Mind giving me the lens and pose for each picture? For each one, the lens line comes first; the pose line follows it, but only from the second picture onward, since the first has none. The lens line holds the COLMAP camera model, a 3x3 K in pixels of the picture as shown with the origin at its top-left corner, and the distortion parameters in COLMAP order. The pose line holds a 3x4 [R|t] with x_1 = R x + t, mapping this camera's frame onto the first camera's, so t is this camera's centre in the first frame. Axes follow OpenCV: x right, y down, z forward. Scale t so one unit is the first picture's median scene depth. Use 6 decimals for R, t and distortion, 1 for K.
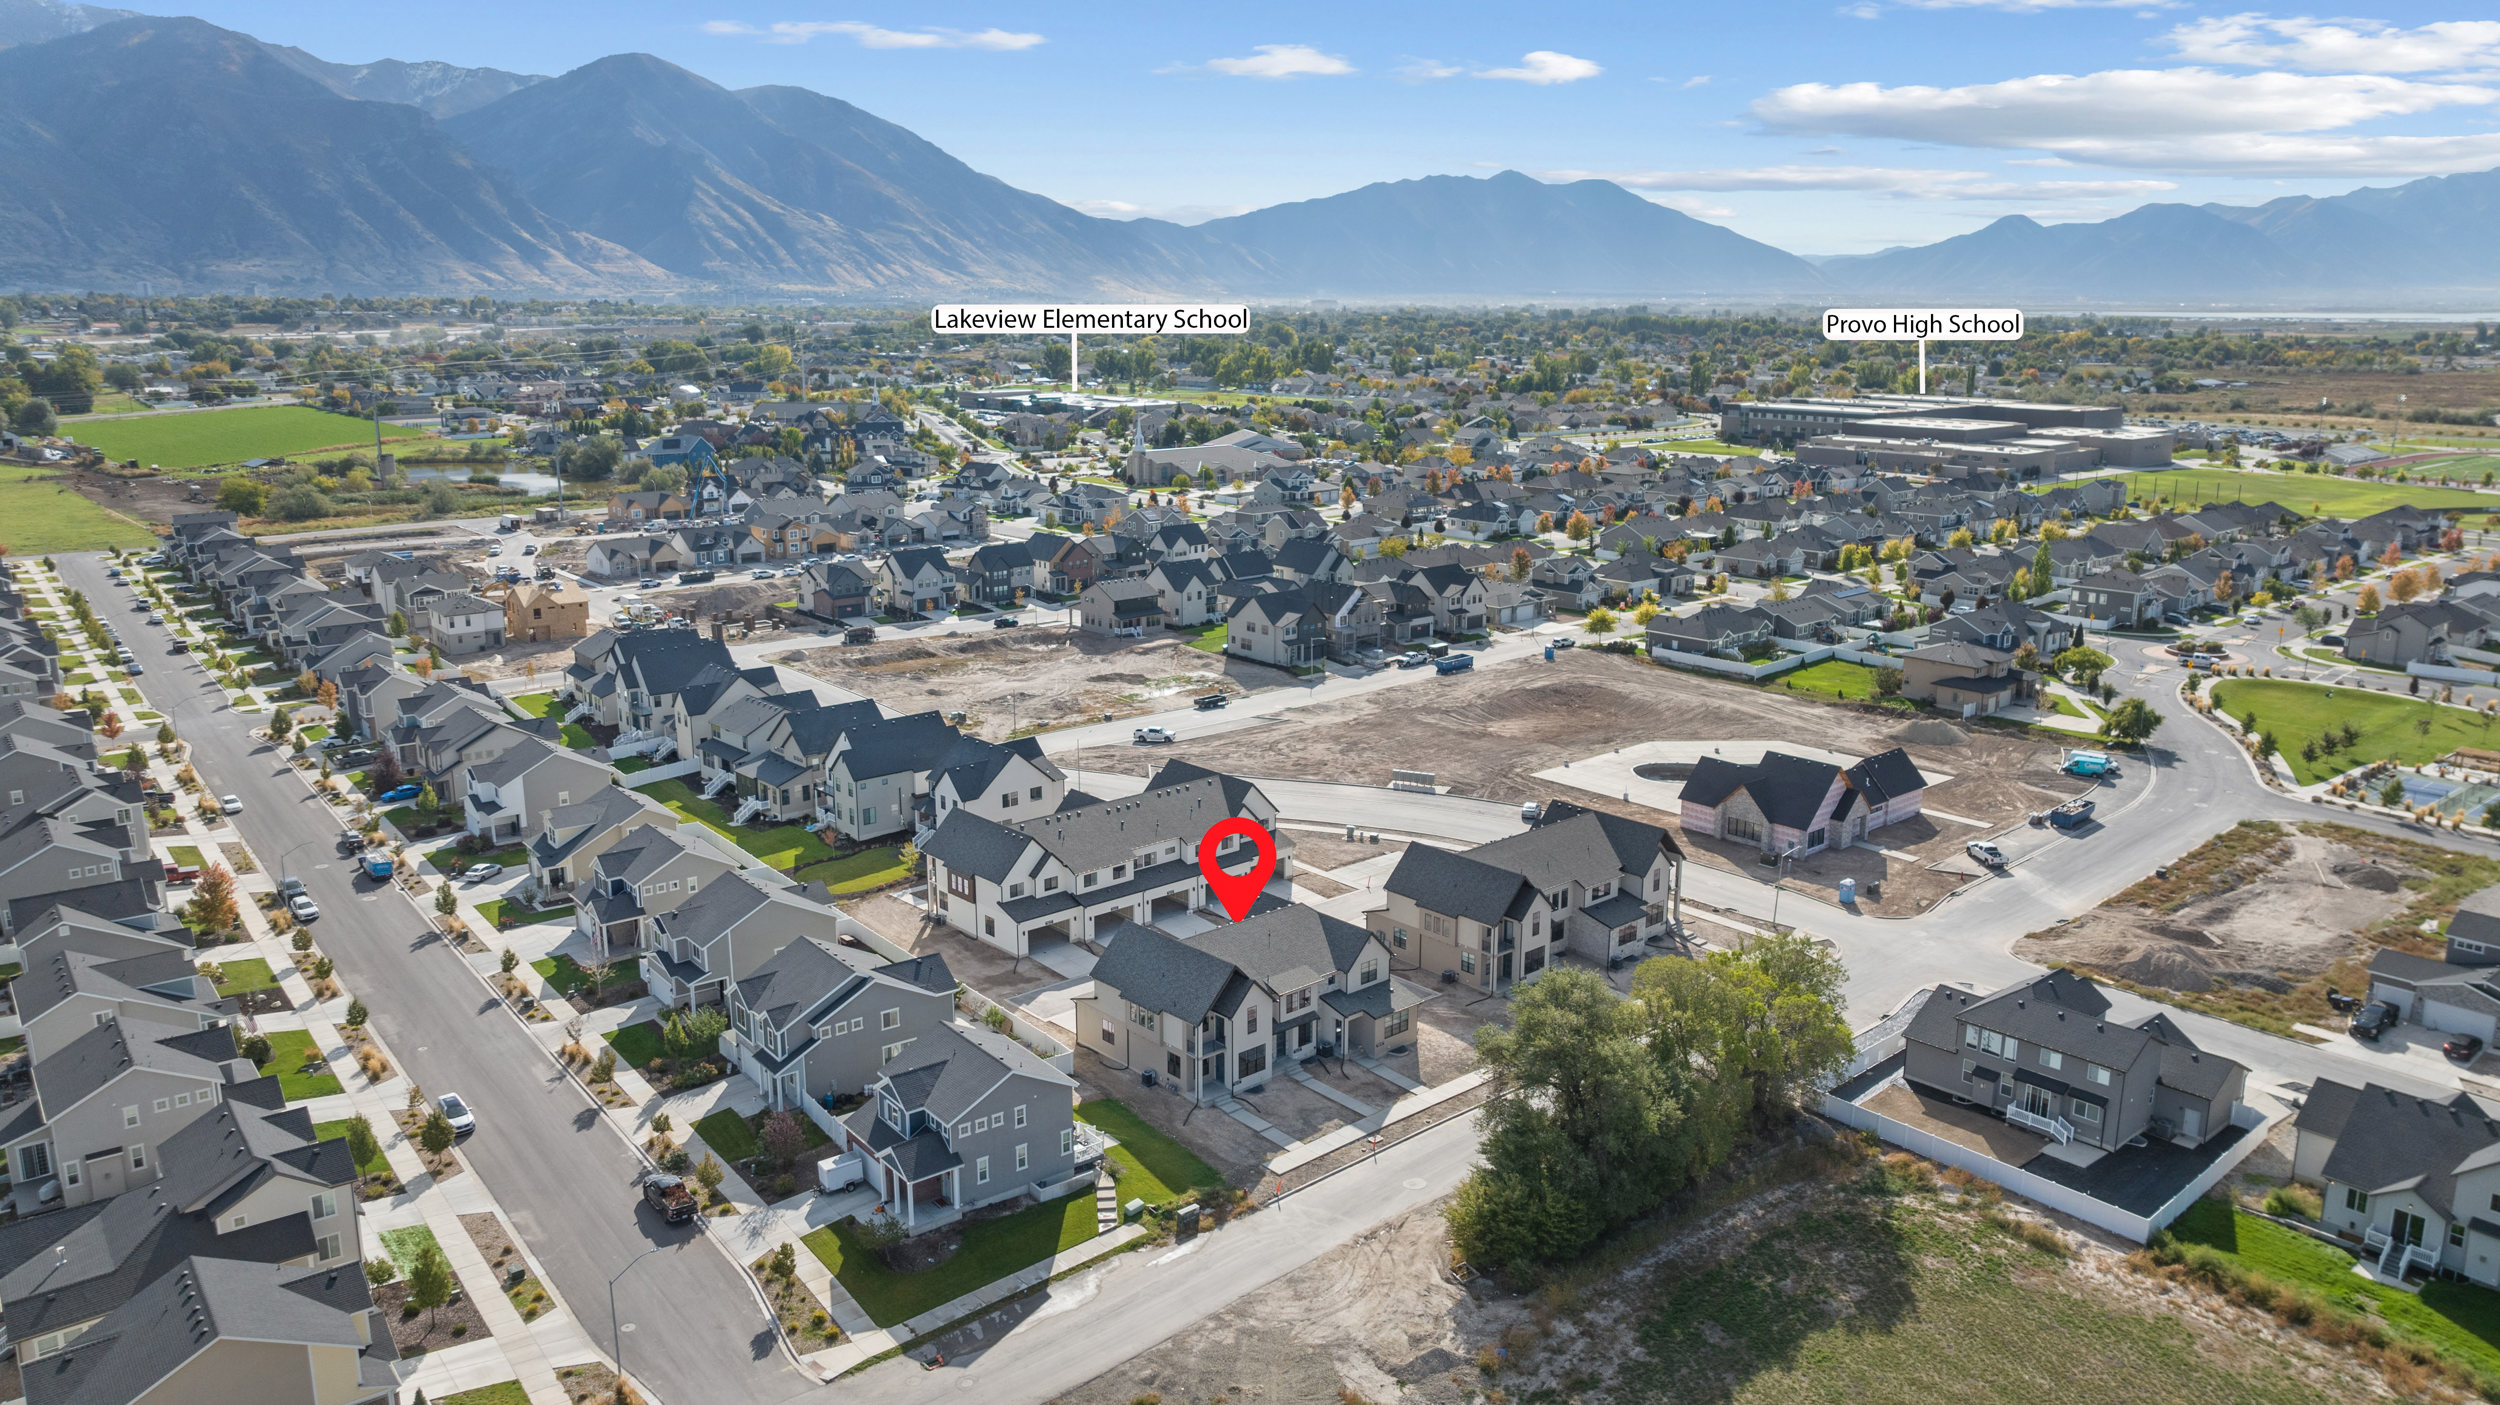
lens RADIAL K [[1762.6, 0, 1256.4], [0, 1762.6, 712.7], [0, 0, 1]] dist [-0.030493, 0.041643]
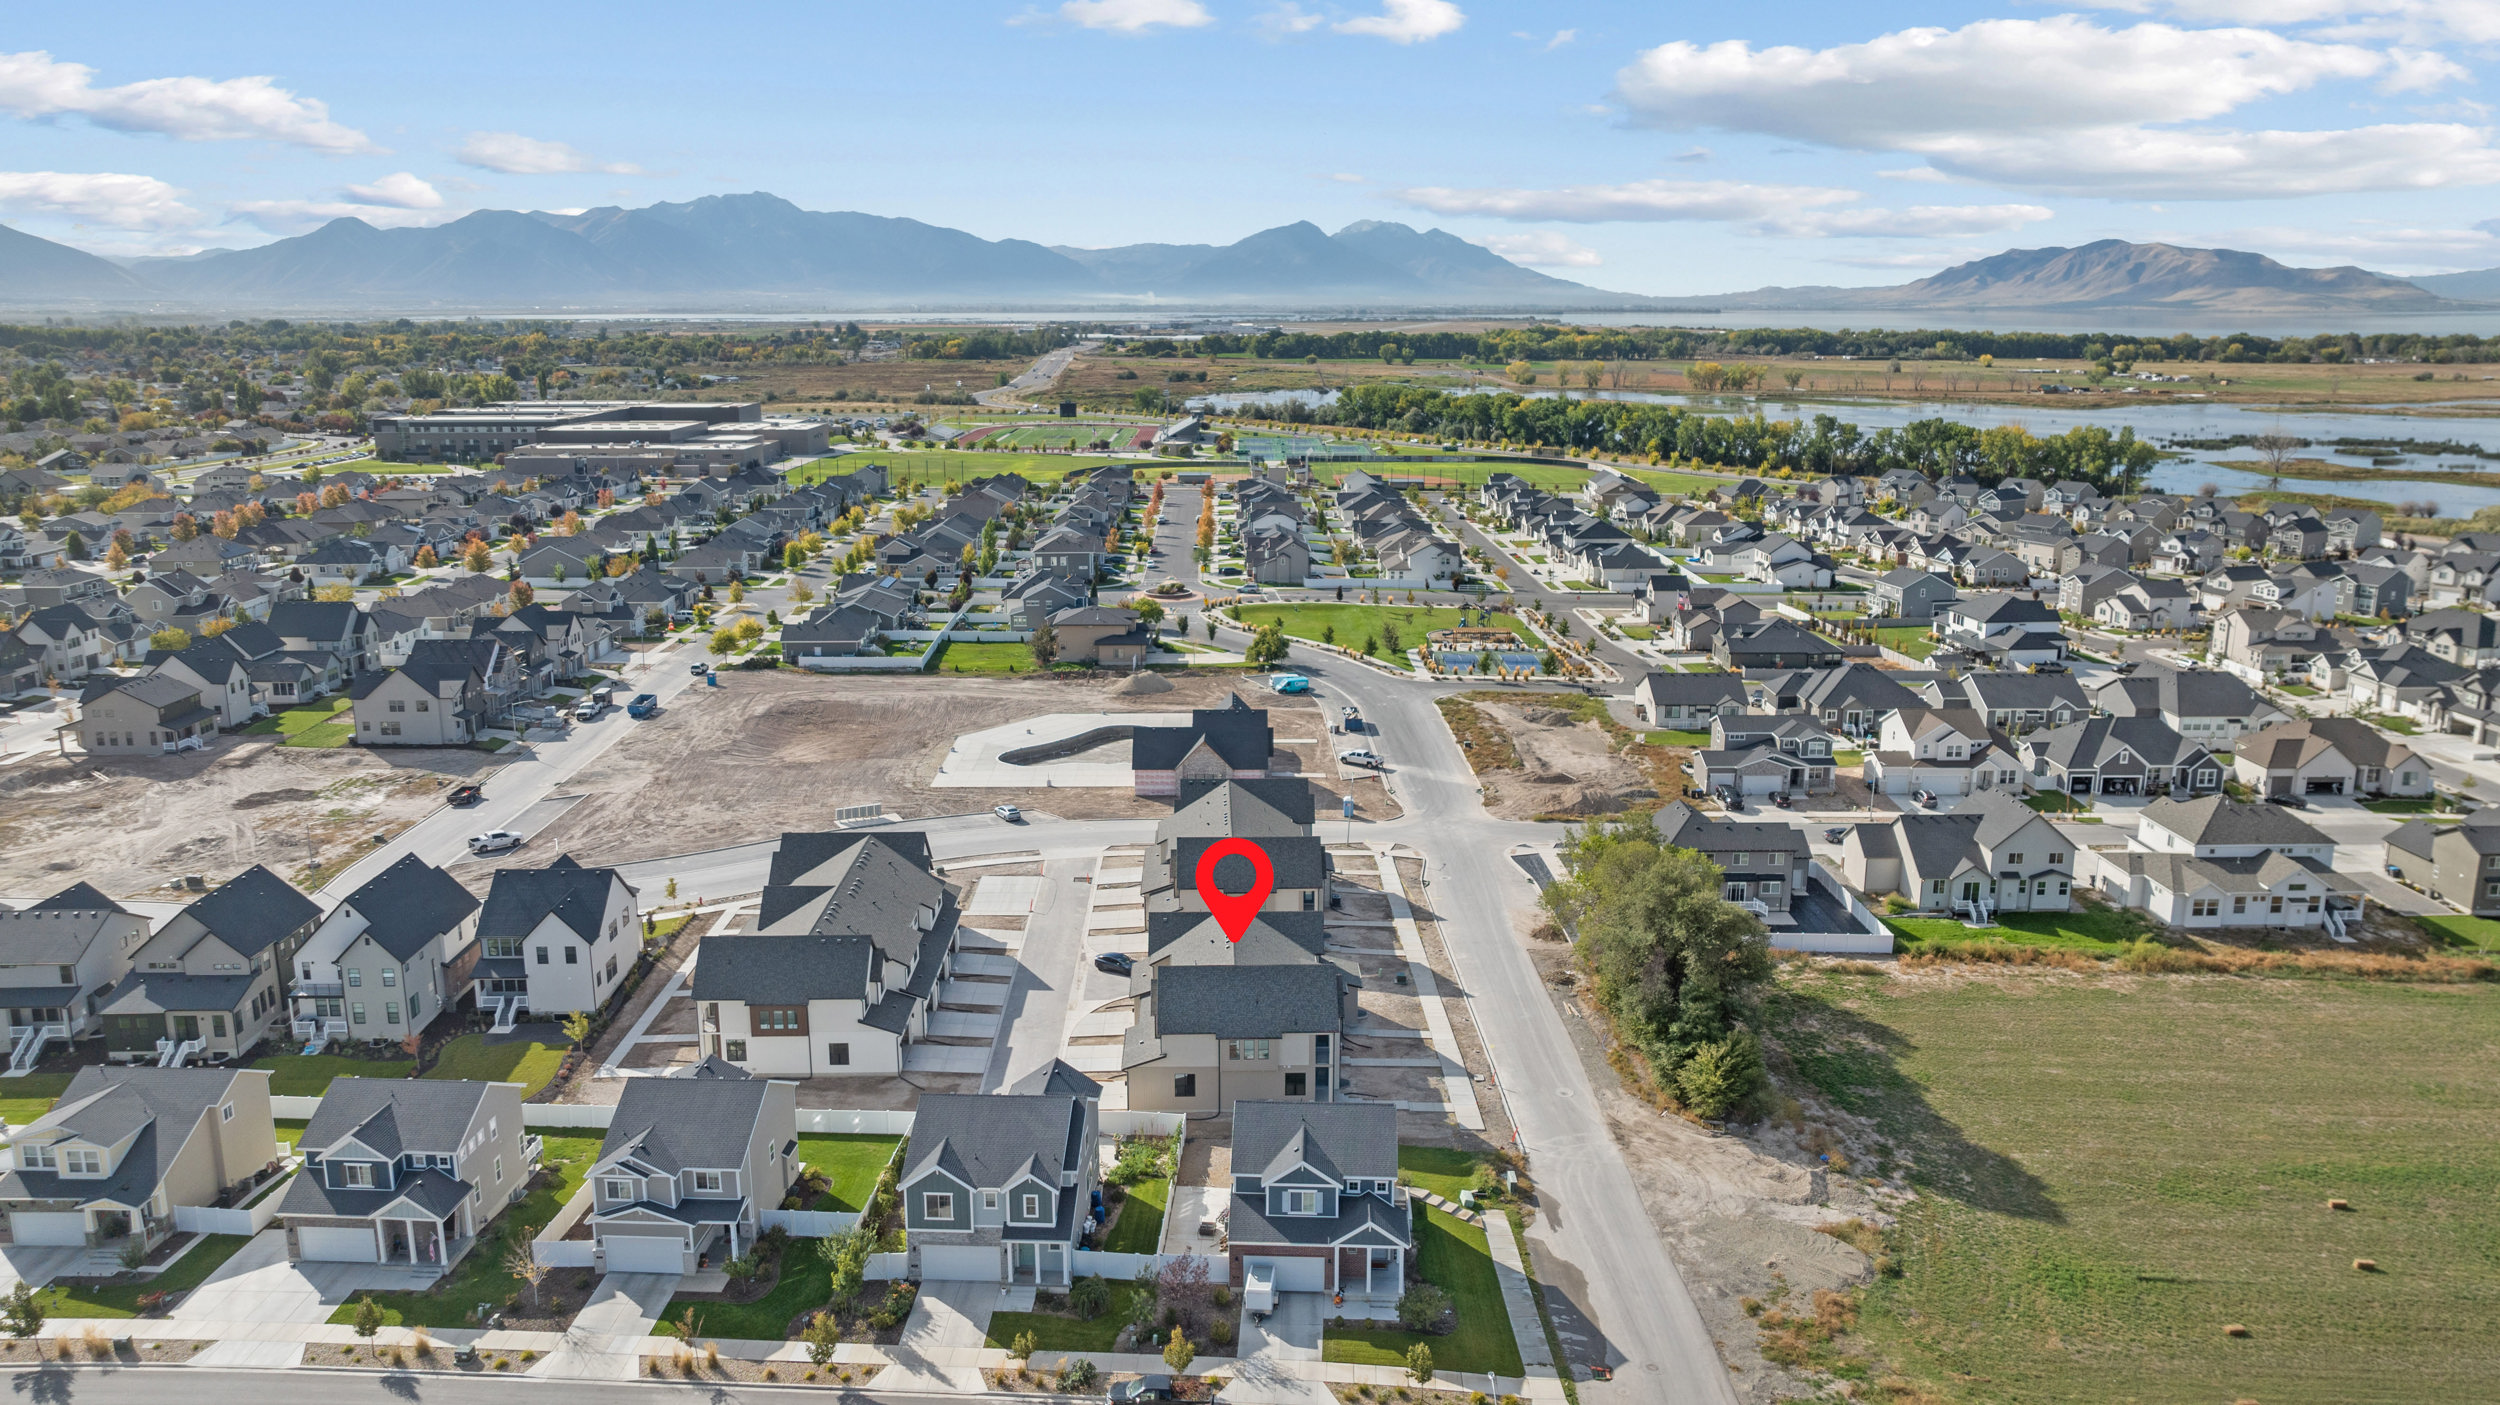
lens RADIAL K [[1762.6, 0, 1256.4], [0, 1762.6, 712.7], [0, 0, 1]] dist [-0.030493, 0.041643]
pose [[0.649593, -0.175137, 0.739835, -0.593591], [0.176932, 0.981212, 0.076926, -0.064589], [-0.739408, 0.080930, 0.668376, 0.274234]]
